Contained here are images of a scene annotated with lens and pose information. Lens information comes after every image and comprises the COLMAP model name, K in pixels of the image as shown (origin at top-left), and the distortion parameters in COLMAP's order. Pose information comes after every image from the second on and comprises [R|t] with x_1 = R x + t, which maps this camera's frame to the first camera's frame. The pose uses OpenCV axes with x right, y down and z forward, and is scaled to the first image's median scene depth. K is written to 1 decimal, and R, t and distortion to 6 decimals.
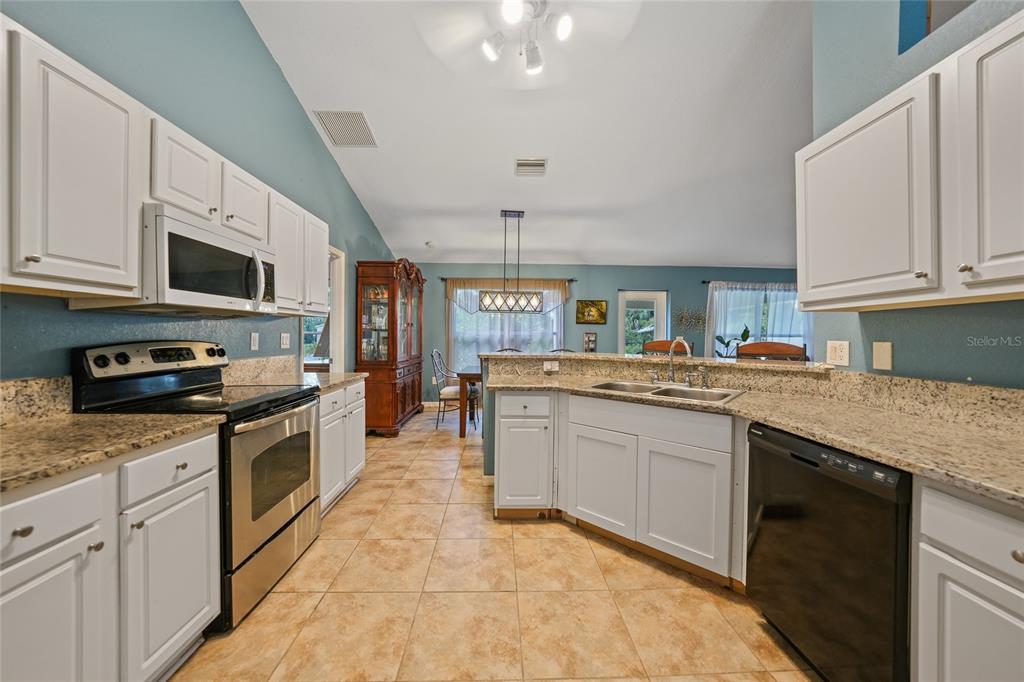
lens RADIAL K [[377.5, 0, 507.8], [0, 377.5, 334.9], [0, 0, 1]] dist [-0.025141, 0.007808]
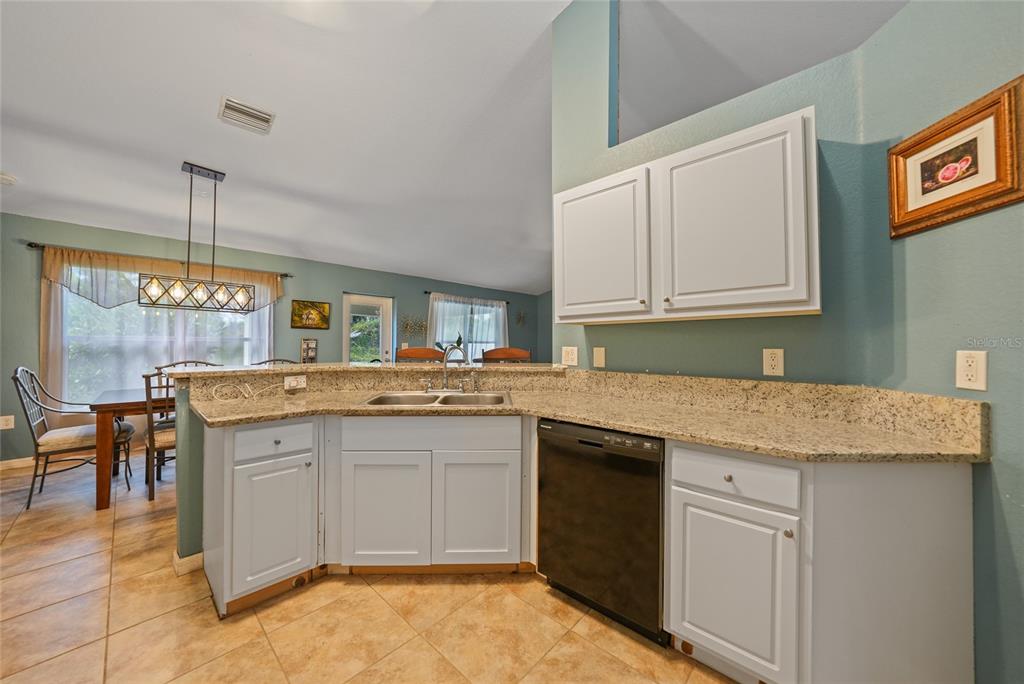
lens RADIAL K [[371.5, 0, 523.0], [0, 371.5, 339.5], [0, 0, 1]] dist [-0.025530, 0.005883]
pose [[0.688273, 0.004382, 0.725439, -0.124690], [-0.001243, 0.999987, -0.004862, -0.002012], [-0.725451, 0.002445, 0.688269, 0.155743]]
